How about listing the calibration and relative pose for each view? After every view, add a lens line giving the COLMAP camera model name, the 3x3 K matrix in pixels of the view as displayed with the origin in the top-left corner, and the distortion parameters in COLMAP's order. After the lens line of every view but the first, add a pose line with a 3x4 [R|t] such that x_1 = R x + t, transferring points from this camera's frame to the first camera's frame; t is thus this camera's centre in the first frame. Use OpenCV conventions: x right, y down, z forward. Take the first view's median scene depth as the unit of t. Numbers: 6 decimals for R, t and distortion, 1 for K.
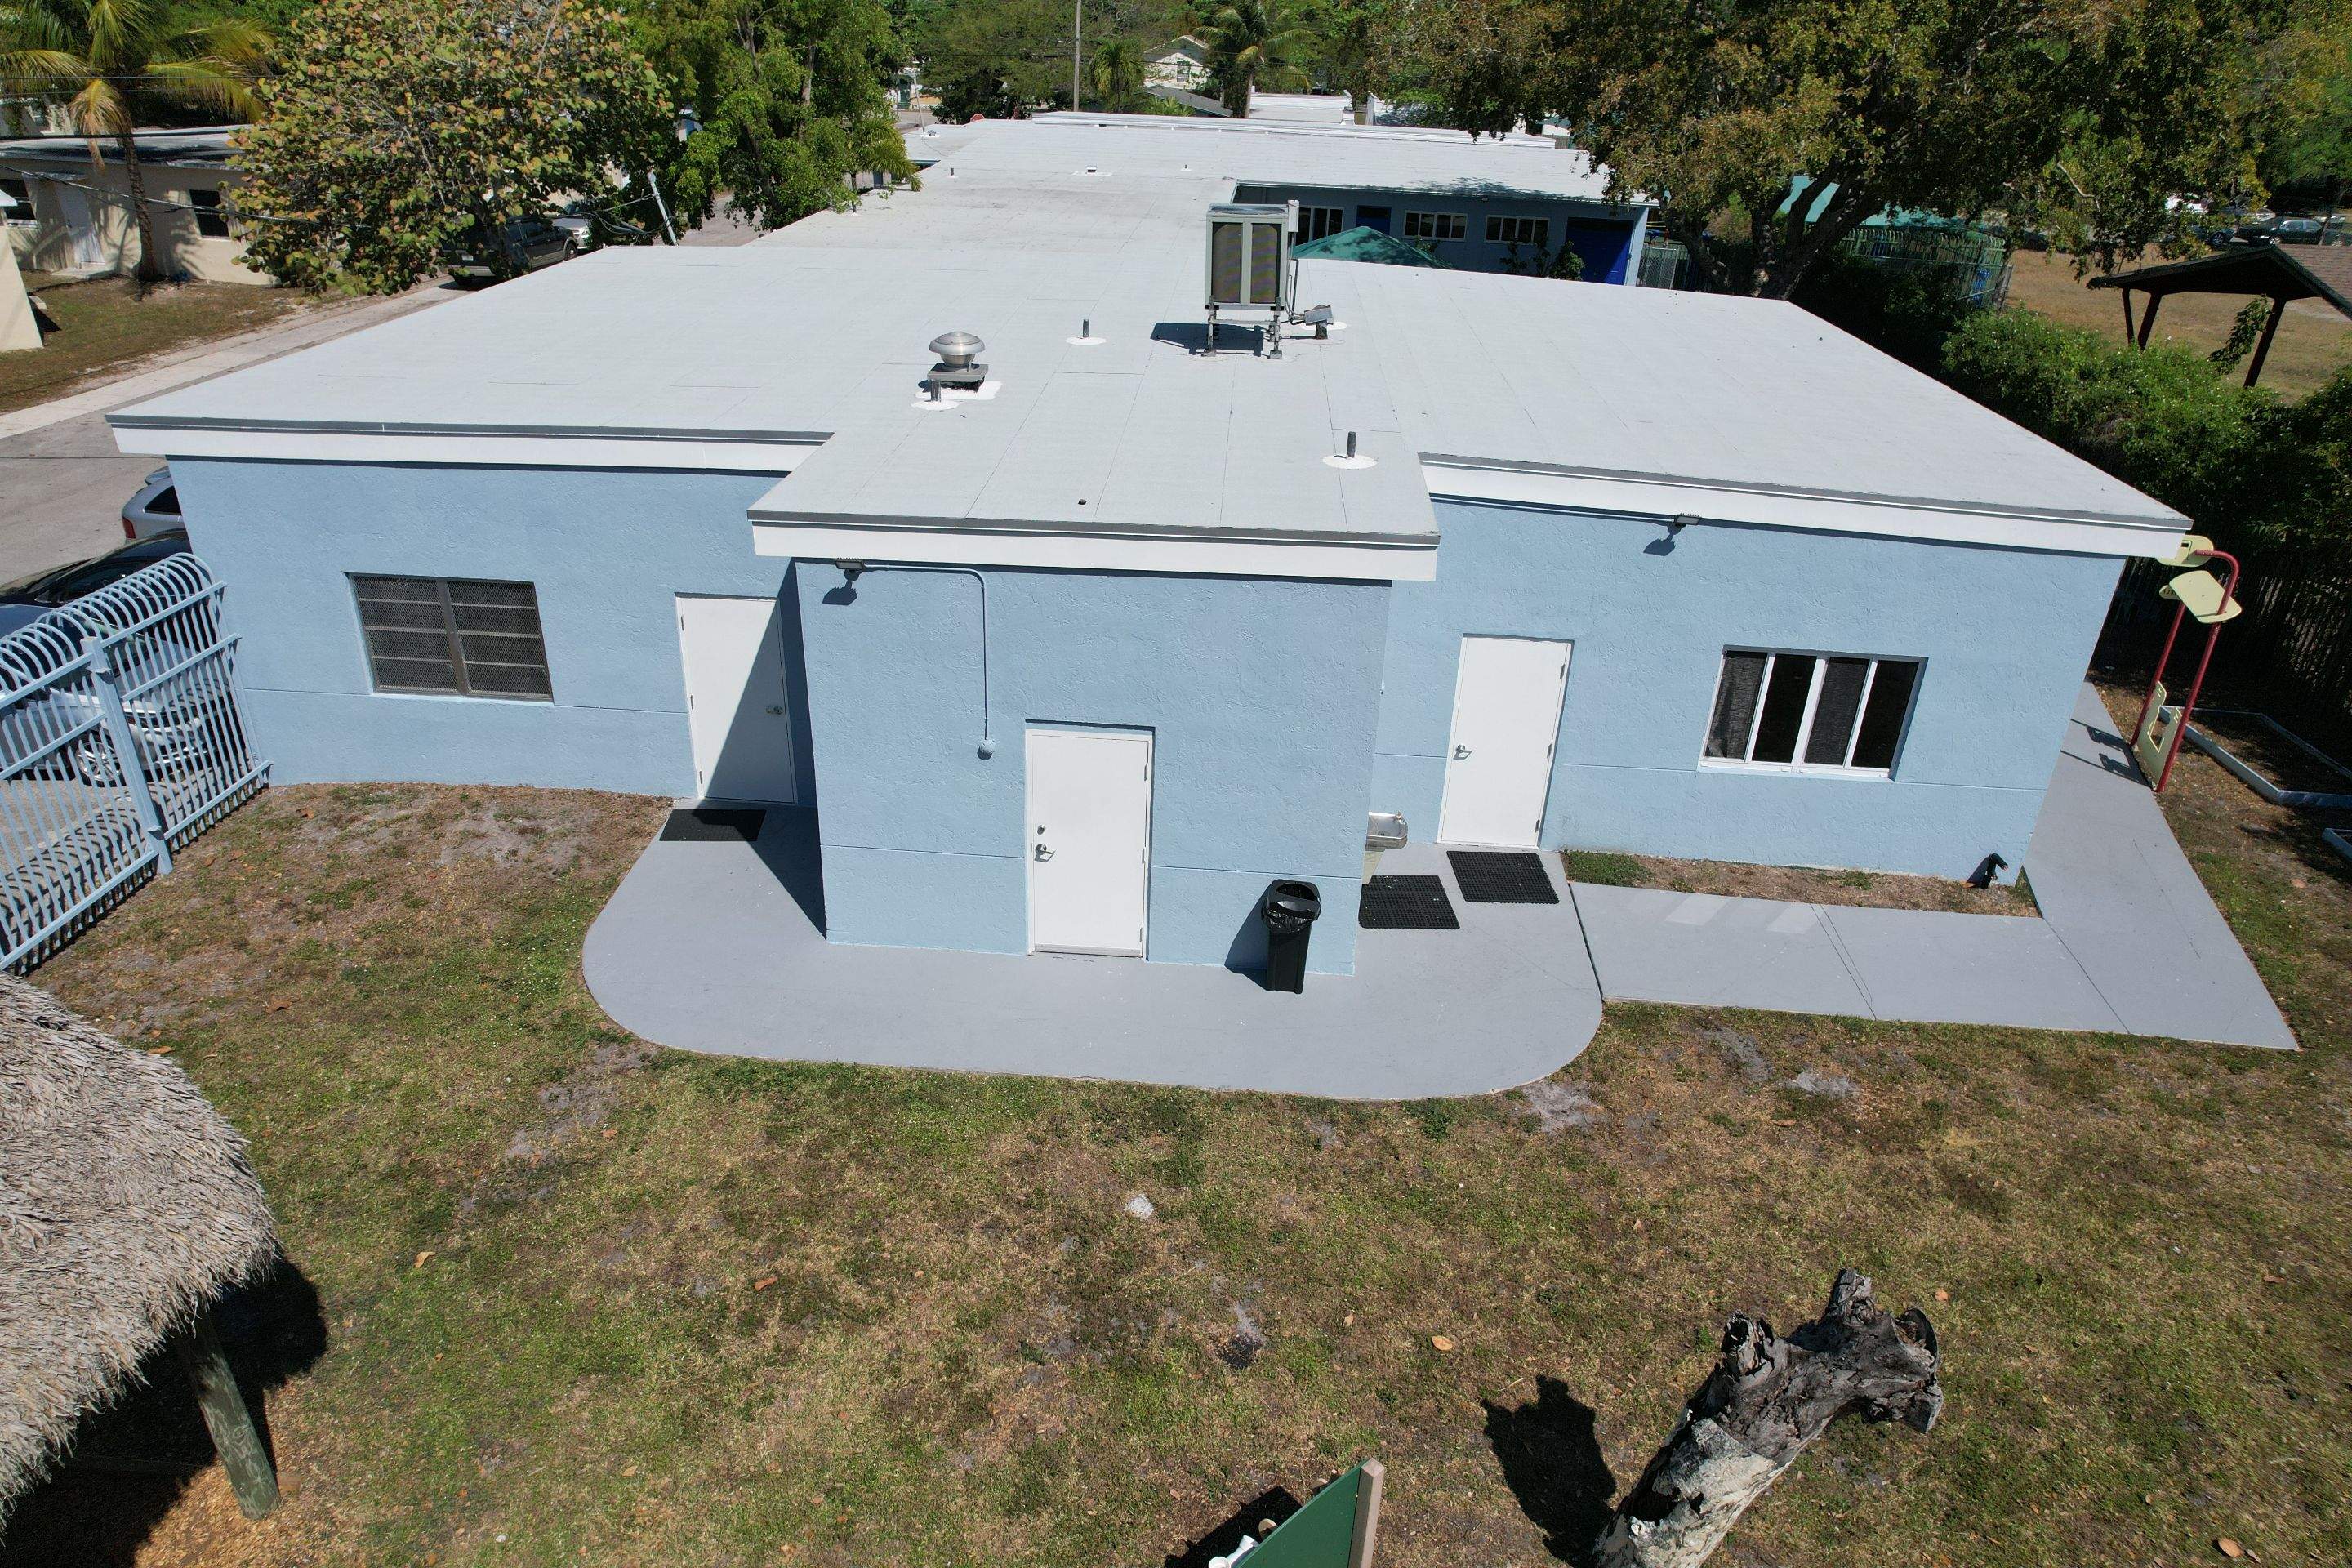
lens RADIAL K [[1507.4, 0, 1179.3], [0, 1507.4, 779.5], [0, 0, 1]] dist [-0.065293, 0.062009]
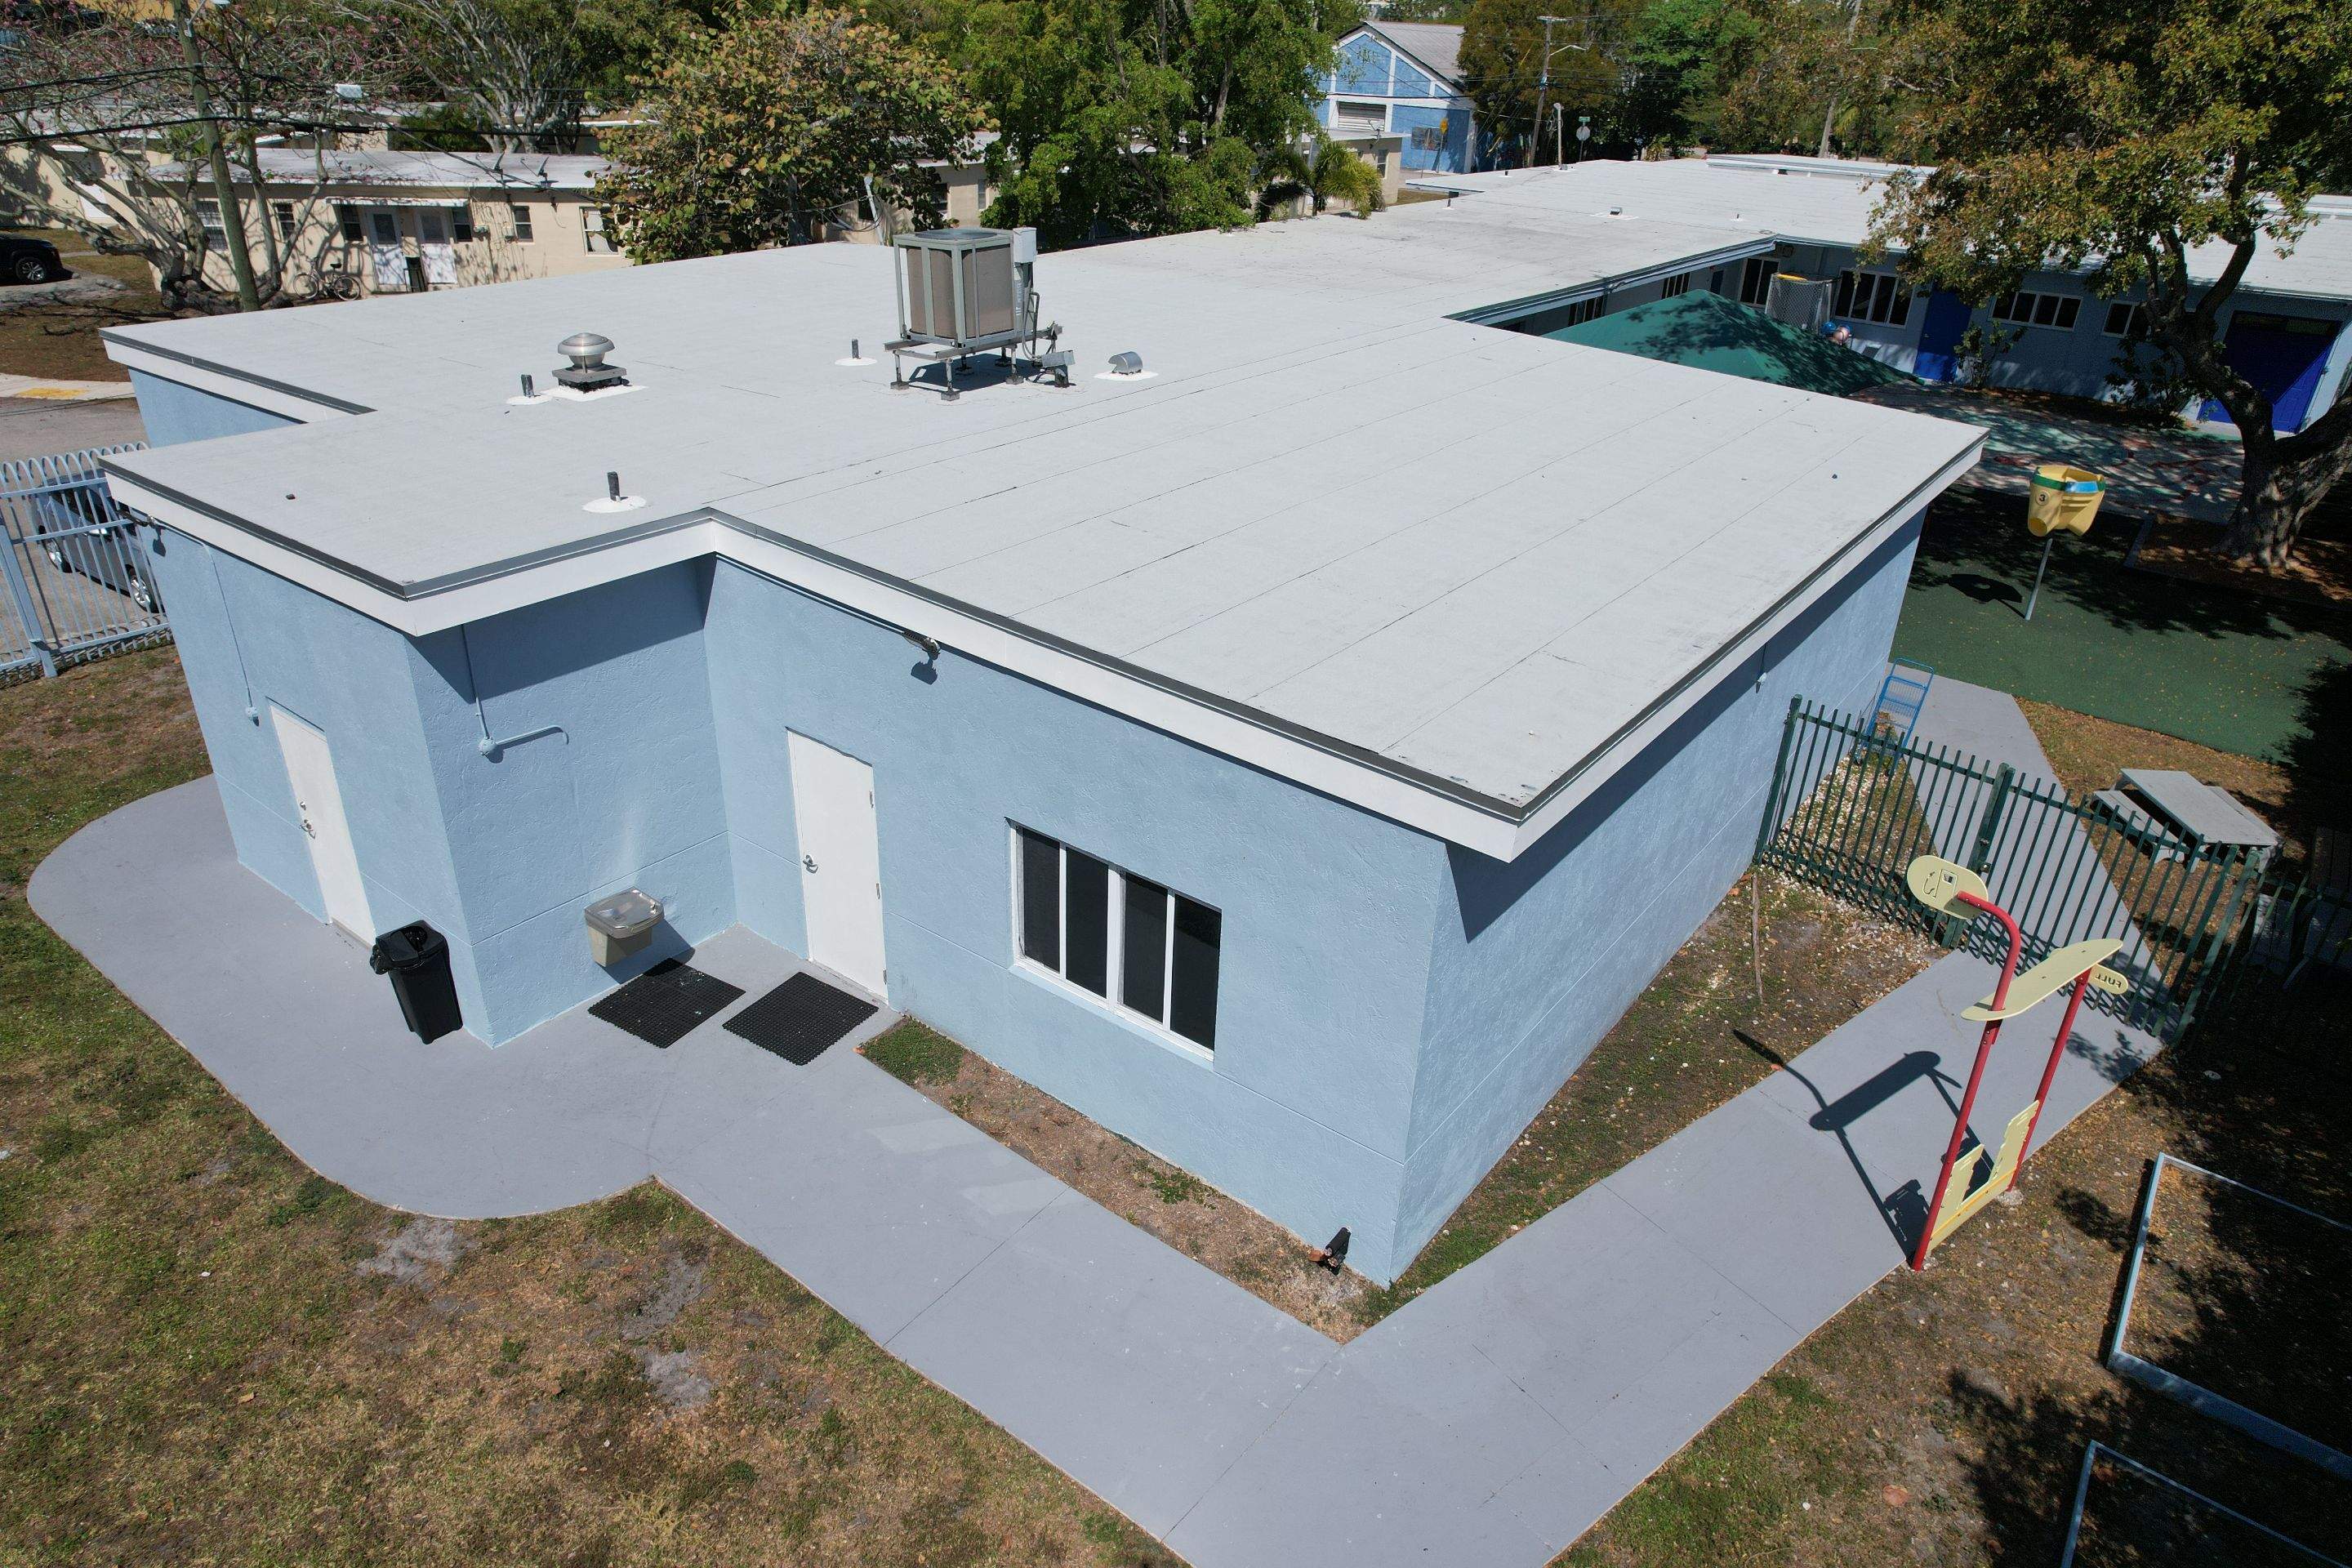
lens RADIAL K [[1507.4, 0, 1173.5], [0, 1507.4, 792.3], [0, 0, 1]] dist [-0.065293, 0.062009]
pose [[0.826124, 0.250000, -0.504995, 0.804885], [-0.256165, 0.964855, 0.058594, -0.165972], [0.501896, 0.080956, 0.861131, 0.371159]]
